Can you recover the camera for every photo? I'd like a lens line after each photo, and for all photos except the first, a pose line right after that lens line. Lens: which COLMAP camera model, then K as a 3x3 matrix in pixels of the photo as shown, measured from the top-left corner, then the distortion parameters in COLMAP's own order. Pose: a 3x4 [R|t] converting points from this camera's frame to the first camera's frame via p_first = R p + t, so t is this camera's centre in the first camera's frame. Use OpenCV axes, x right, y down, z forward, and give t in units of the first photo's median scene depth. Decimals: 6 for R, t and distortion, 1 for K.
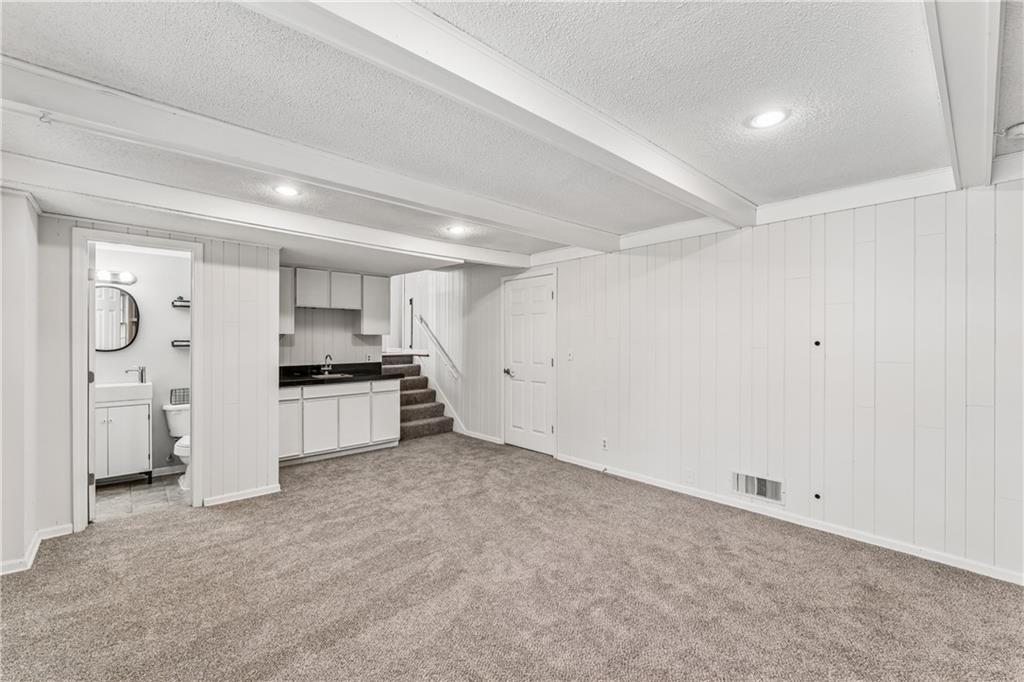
lens RADIAL K [[429.9, 0, 512.0], [0, 429.9, 341.0], [0, 0, 1]] dist [-0.001139, -0.000238]
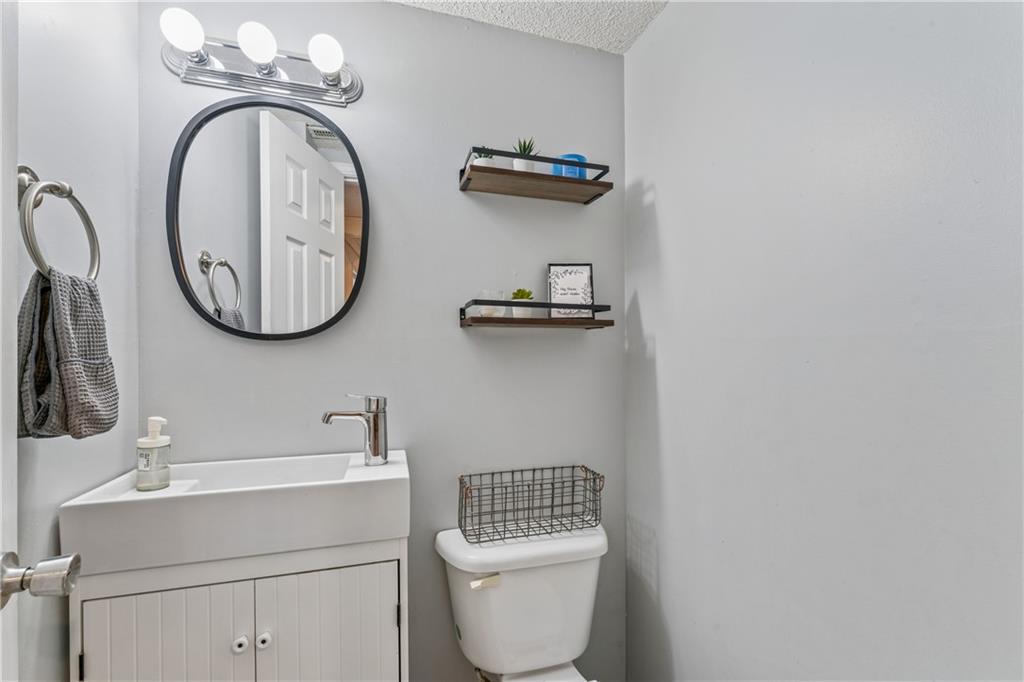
lens RADIAL K [[429.9, 0, 512.0], [0, 429.9, 341.0], [0, 0, 1]] dist [-0.001139, -0.000238]
pose [[0.899533, 0.001931, -0.436848, -0.530829], [-0.000188, 0.999992, 0.004034, 0.019401], [0.436852, -0.003546, 0.899526, 0.631072]]
